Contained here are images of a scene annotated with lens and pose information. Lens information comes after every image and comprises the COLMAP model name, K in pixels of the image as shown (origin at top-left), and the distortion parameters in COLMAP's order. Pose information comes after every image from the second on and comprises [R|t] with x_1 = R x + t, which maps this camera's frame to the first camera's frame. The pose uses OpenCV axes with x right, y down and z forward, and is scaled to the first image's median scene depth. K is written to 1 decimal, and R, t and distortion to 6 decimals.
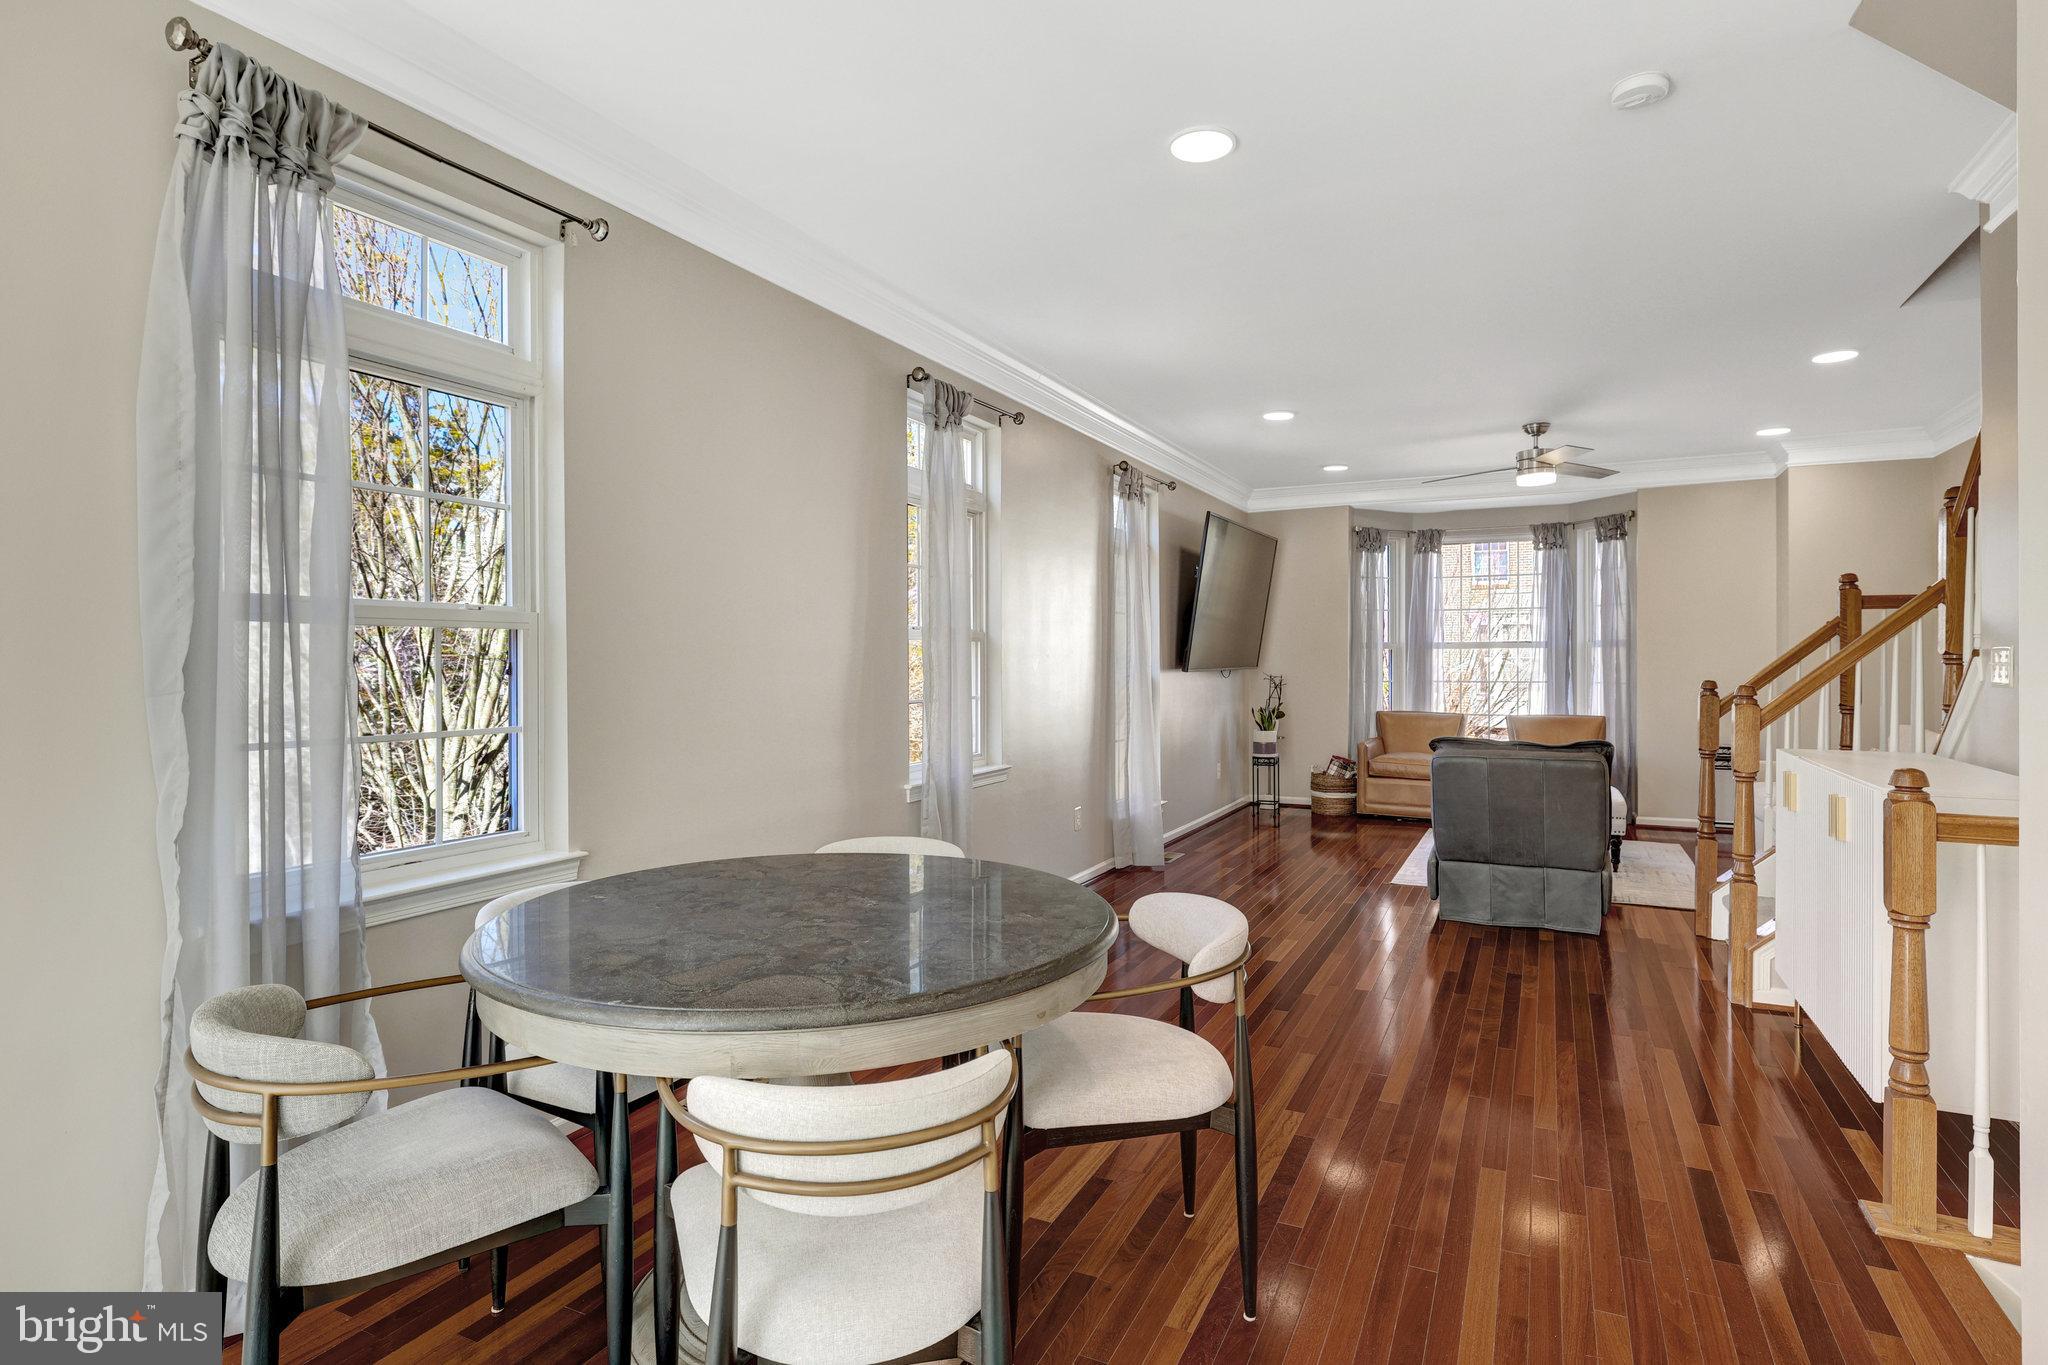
lens RADIAL K [[1060.0, 0, 1012.1], [0, 1060.0, 663.1], [0, 0, 1]] dist [-0.003760, -0.000739]
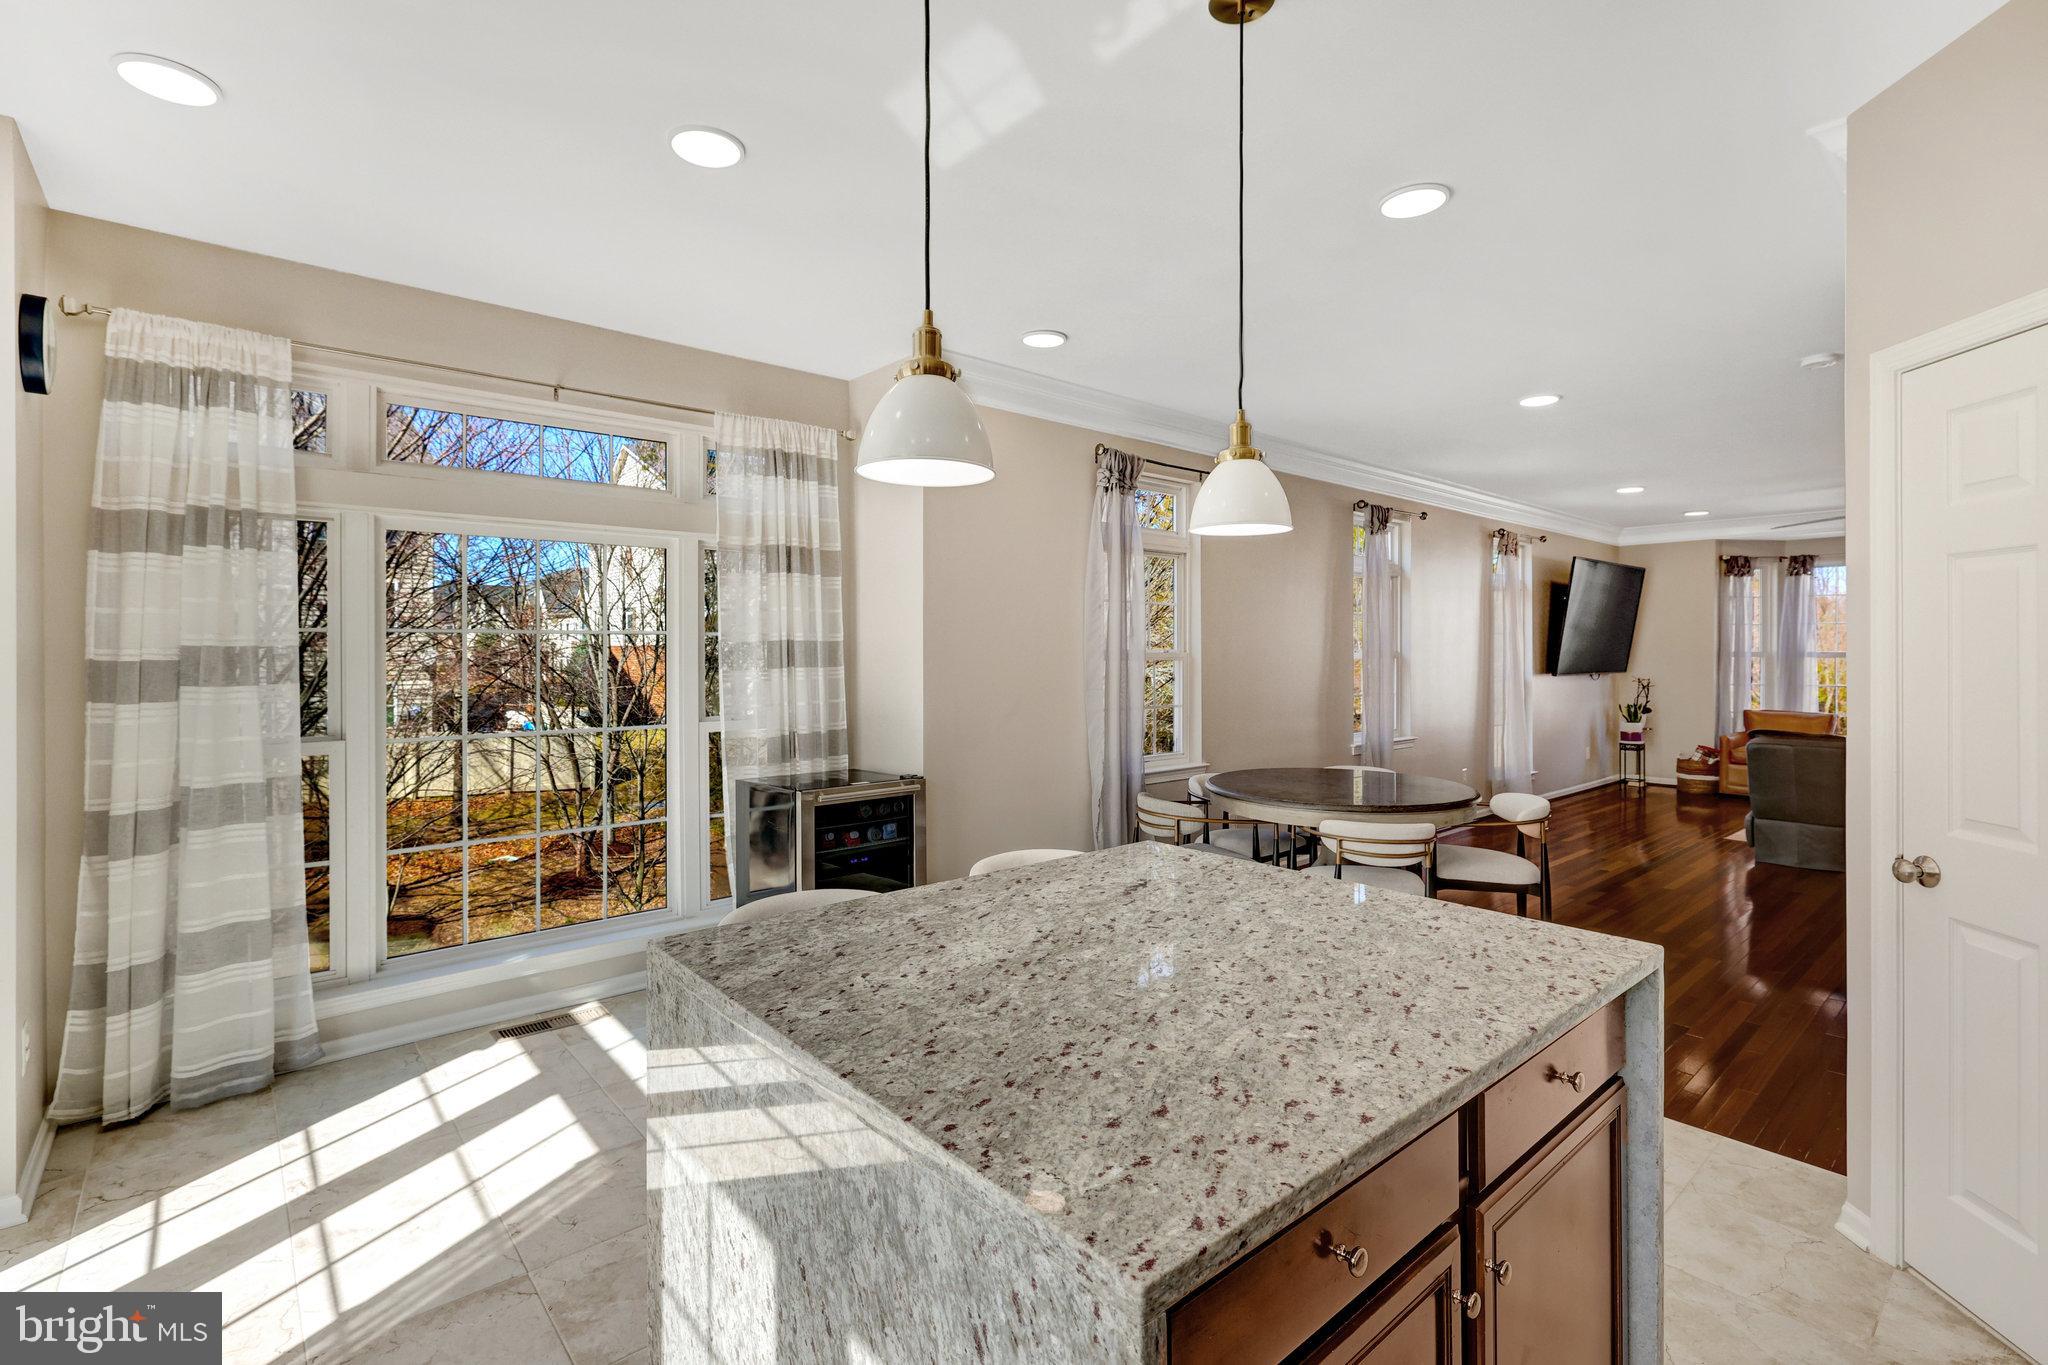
lens RADIAL K [[915.4, 0, 1012.4], [0, 915.4, 650.2], [0, 0, 1]] dist [-0.005279, 0.001242]
pose [[0.920852, 0.004119, -0.389890, -0.015213], [-0.005851, 0.999978, -0.003254, -0.014448], [0.389868, 0.005278, 0.920856, -0.287687]]
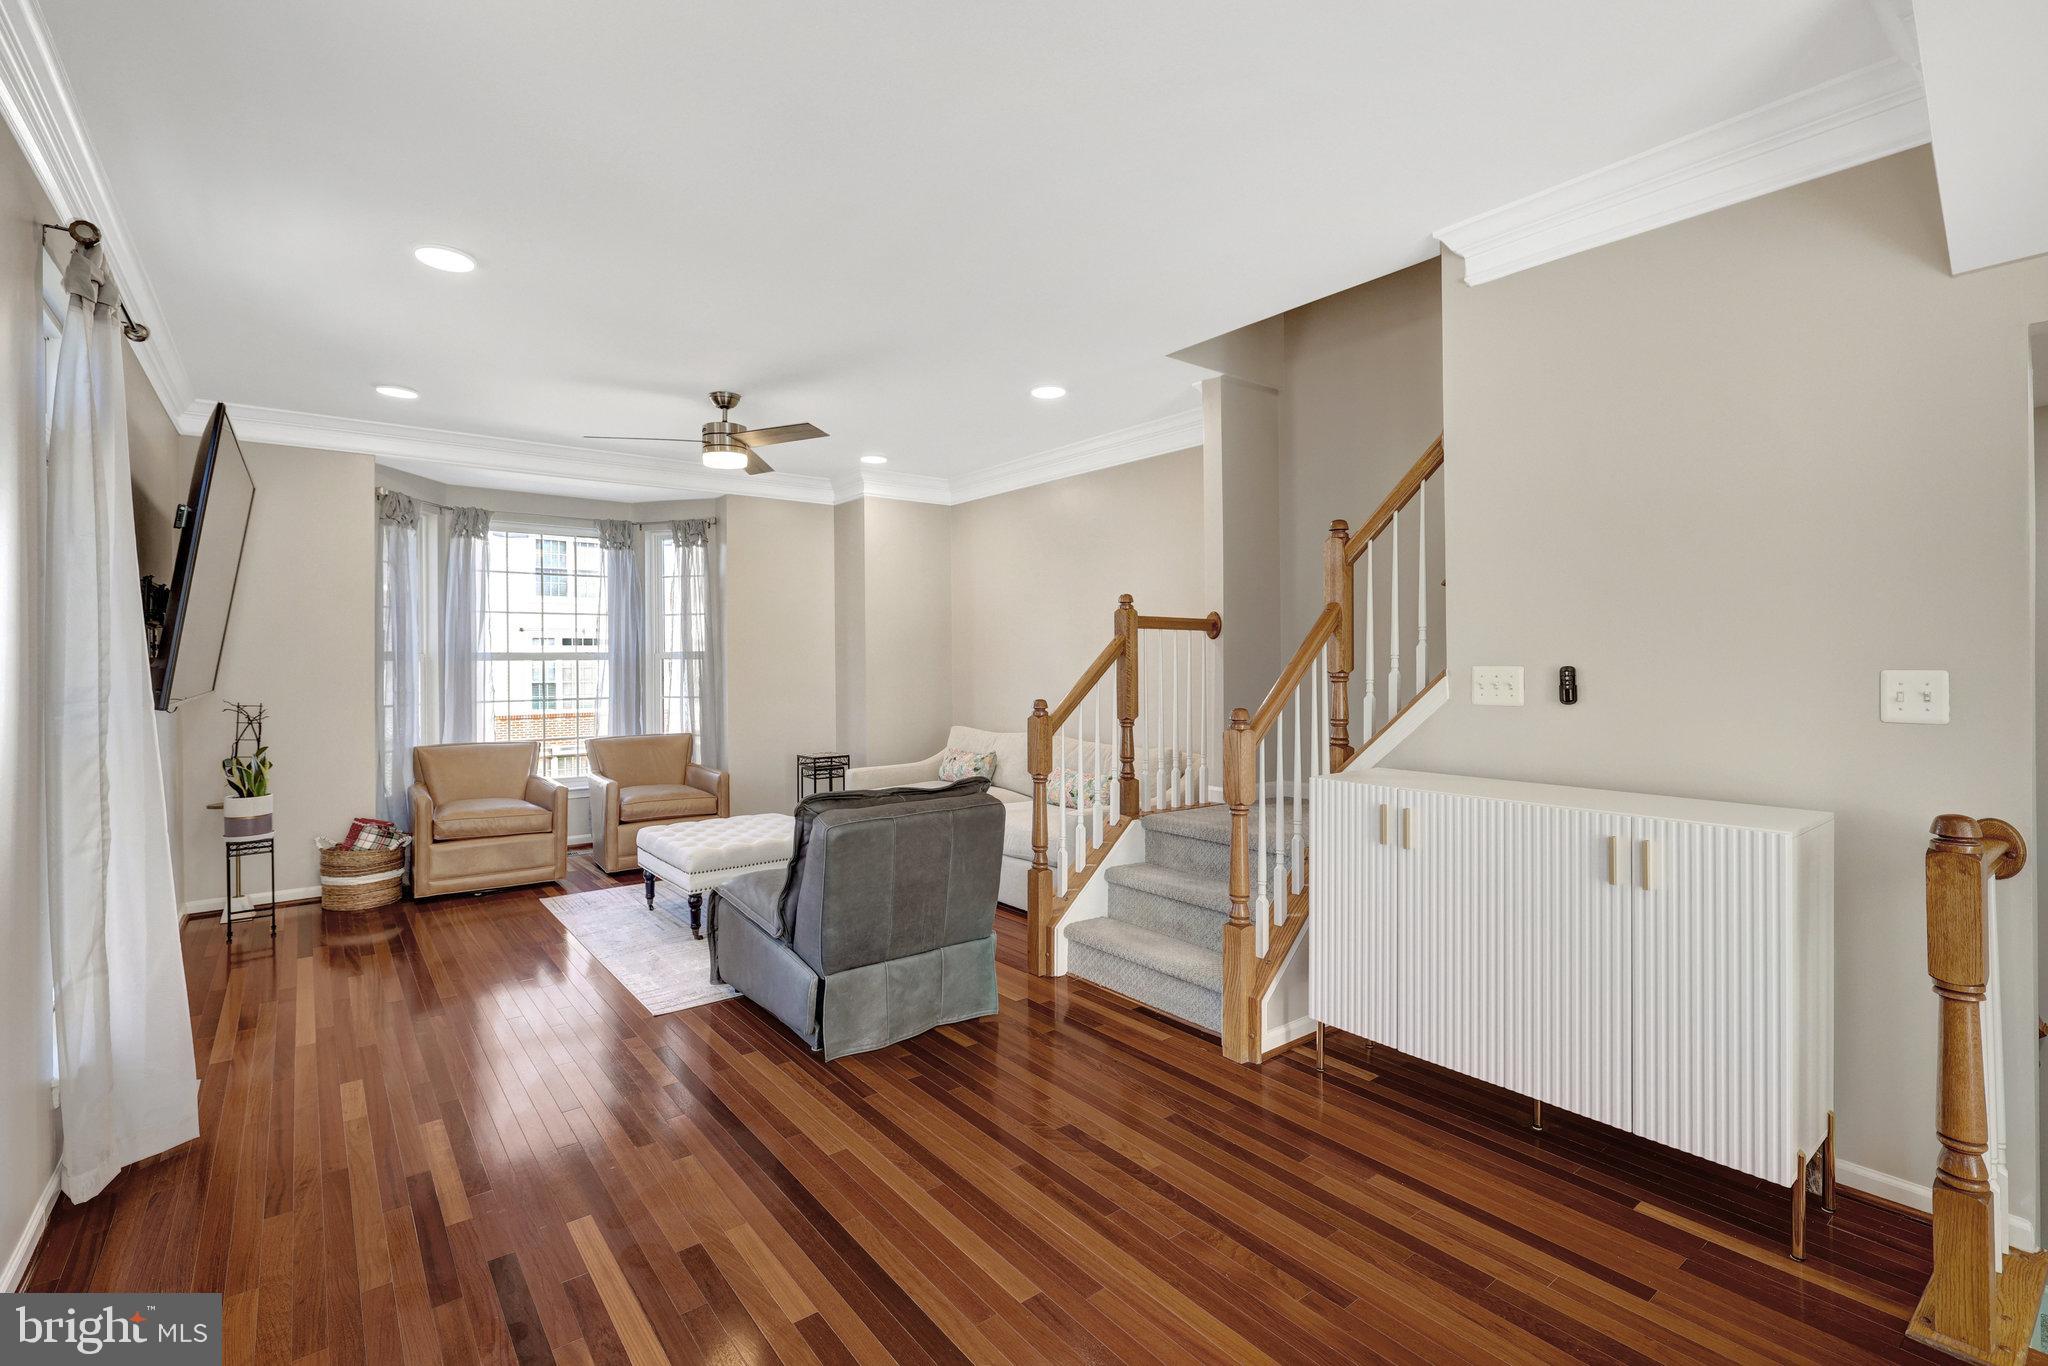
lens RADIAL K [[915.4, 0, 1017.3], [0, 915.4, 660.5], [0, 0, 1]] dist [-0.005279, 0.001242]
pose [[0.428208, -0.001328, 0.903679, -0.046595], [0.008820, 0.999957, -0.002710, -0.009264], [-0.903637, 0.009131, 0.428202, 0.382006]]
